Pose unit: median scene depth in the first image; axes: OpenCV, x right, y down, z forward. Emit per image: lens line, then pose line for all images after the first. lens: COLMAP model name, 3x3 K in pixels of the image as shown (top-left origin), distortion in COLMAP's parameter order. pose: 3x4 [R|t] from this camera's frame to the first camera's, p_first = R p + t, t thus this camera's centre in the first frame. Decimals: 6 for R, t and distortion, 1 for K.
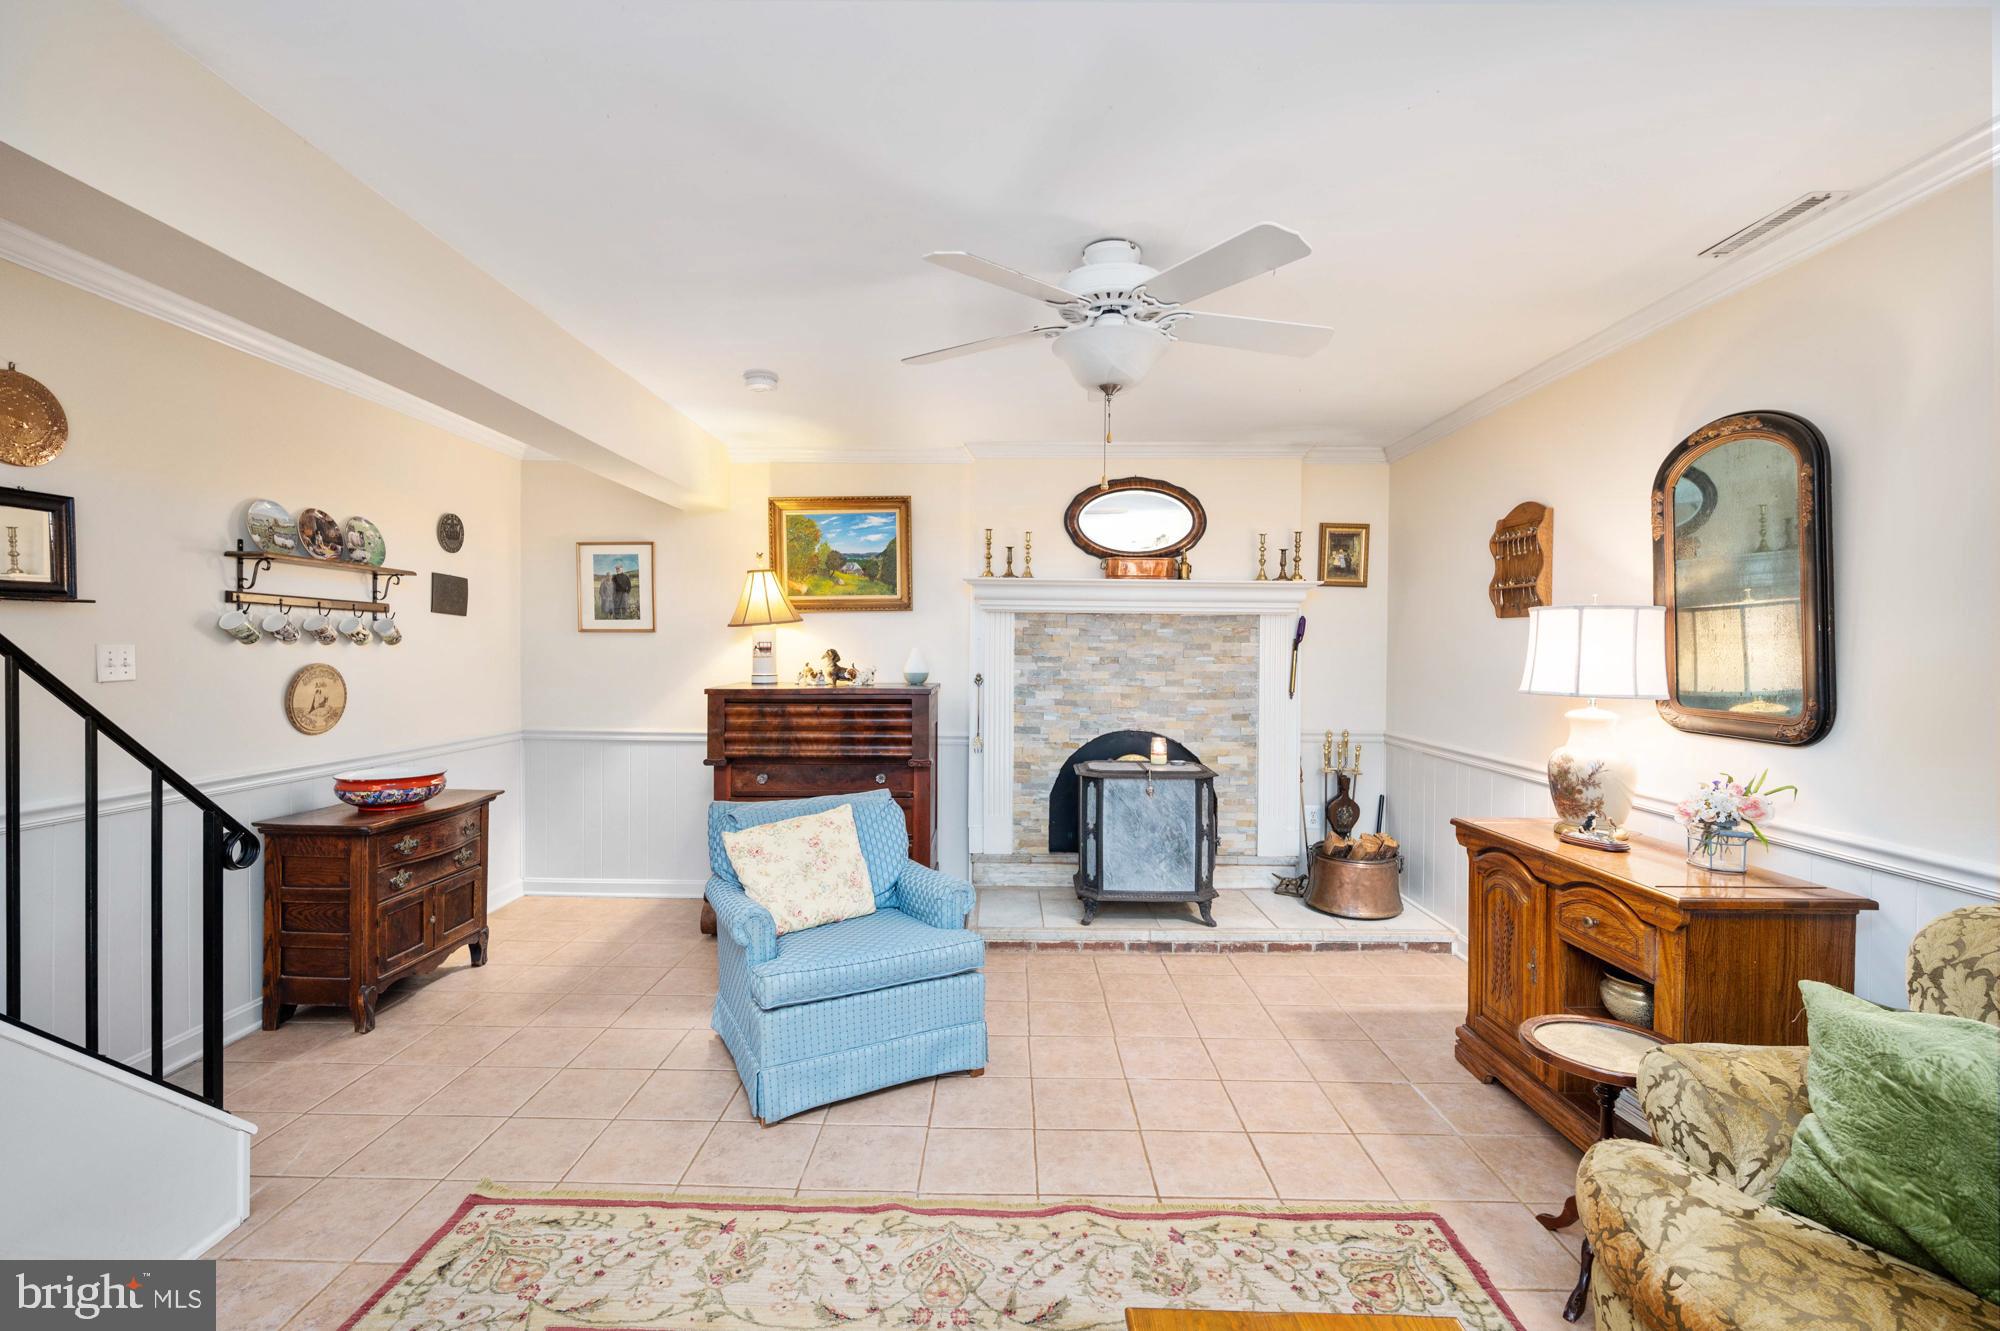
lens RADIAL K [[867.8, 0, 997.9], [0, 867.8, 652.1], [0, 0, 1]] dist [0.000324, 0.000144]
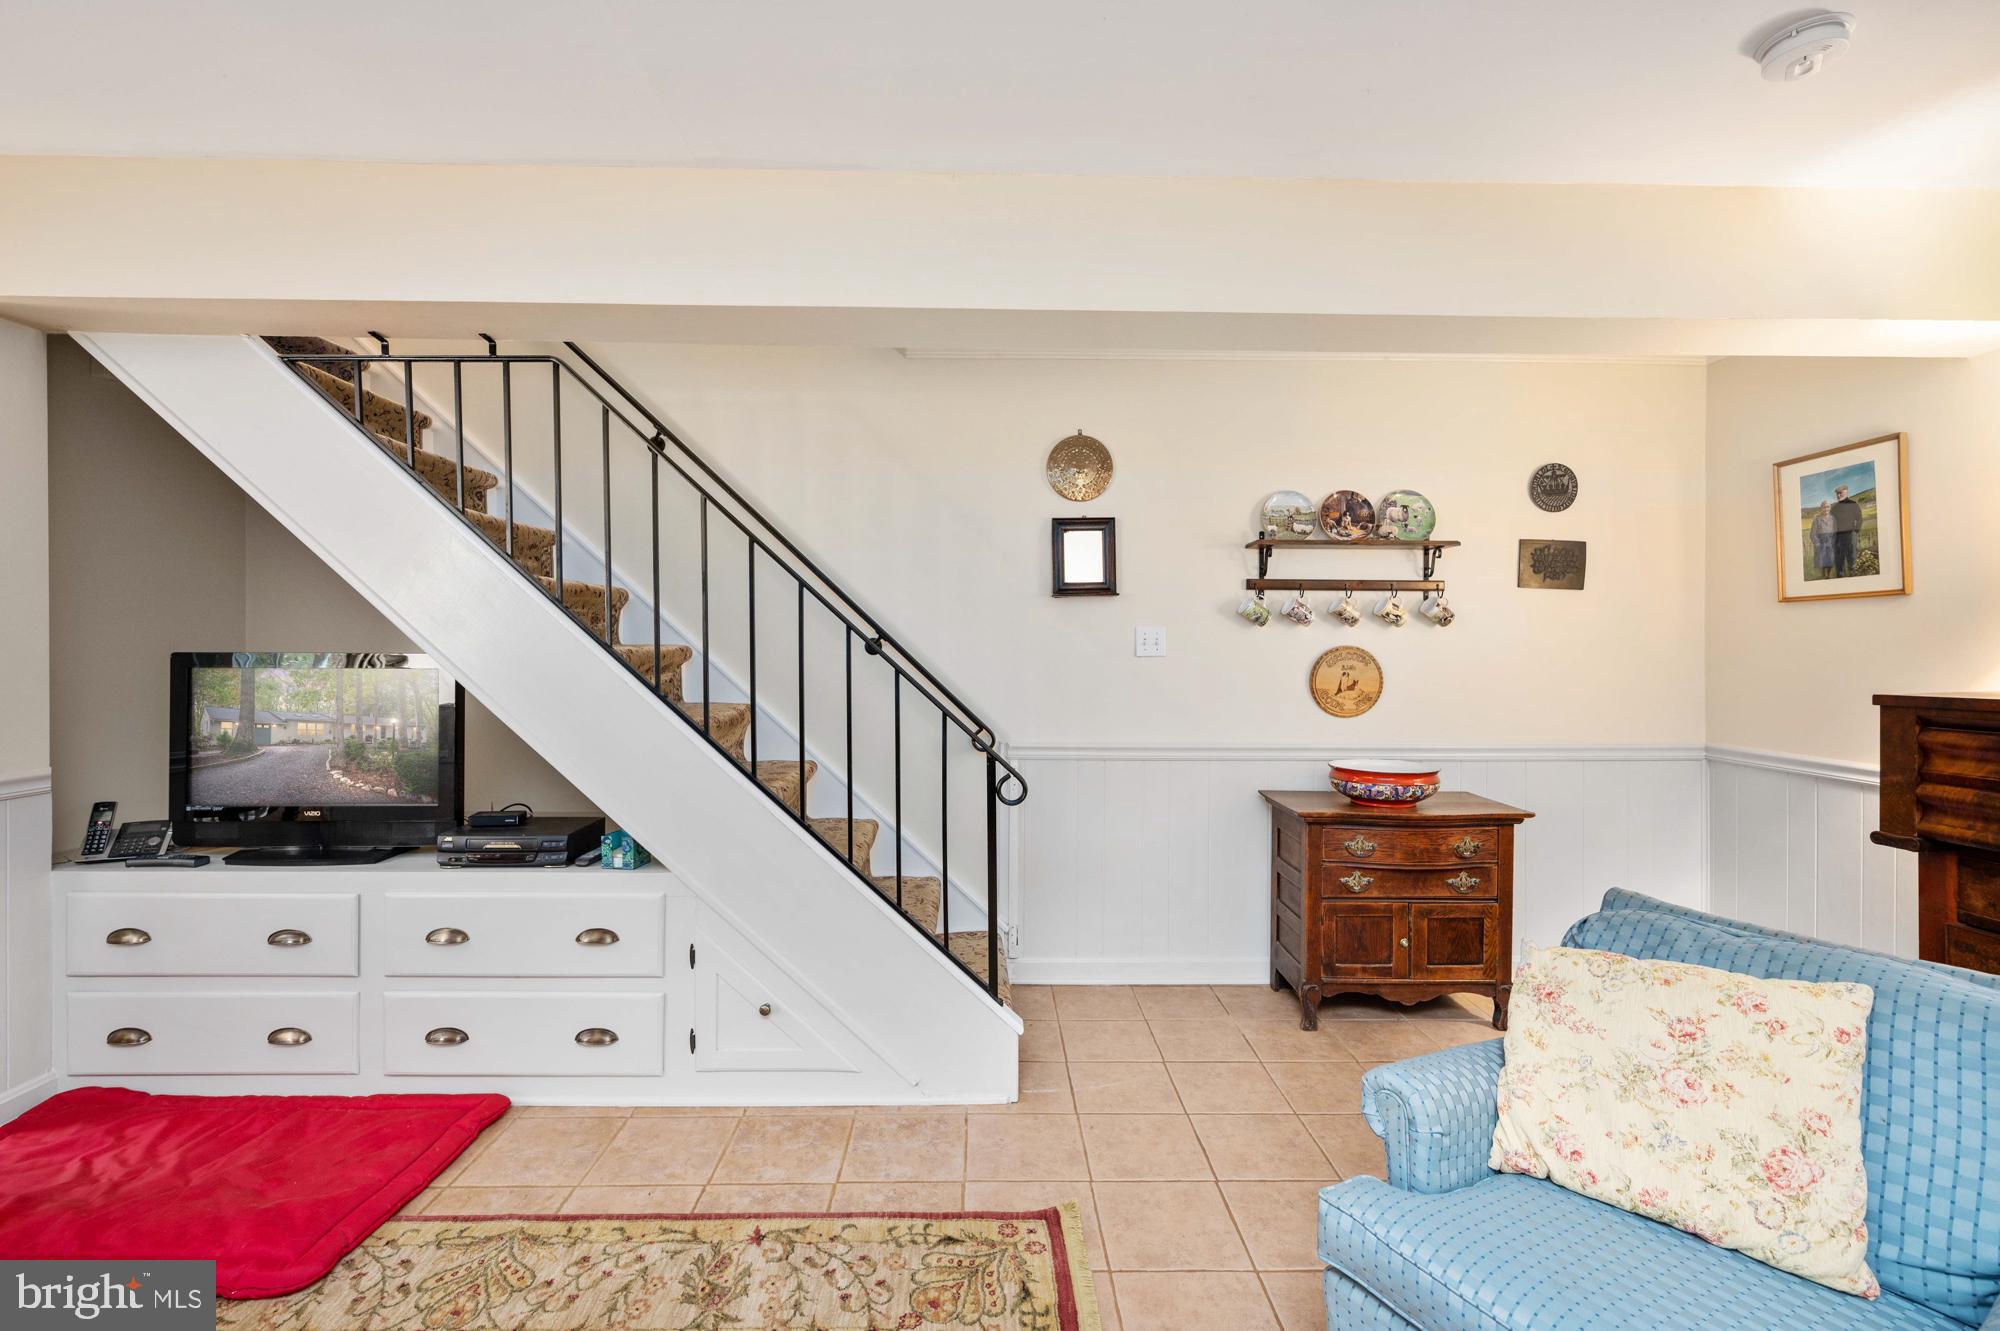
lens RADIAL K [[867.8, 0, 997.9], [0, 867.8, 652.1], [0, 0, 1]] dist [0.000324, 0.000144]
pose [[0.034611, -0.004470, -0.999391, 0.189393], [-0.004898, 0.999977, -0.004642, 0.026297], [0.999389, 0.005055, 0.034589, 0.552894]]
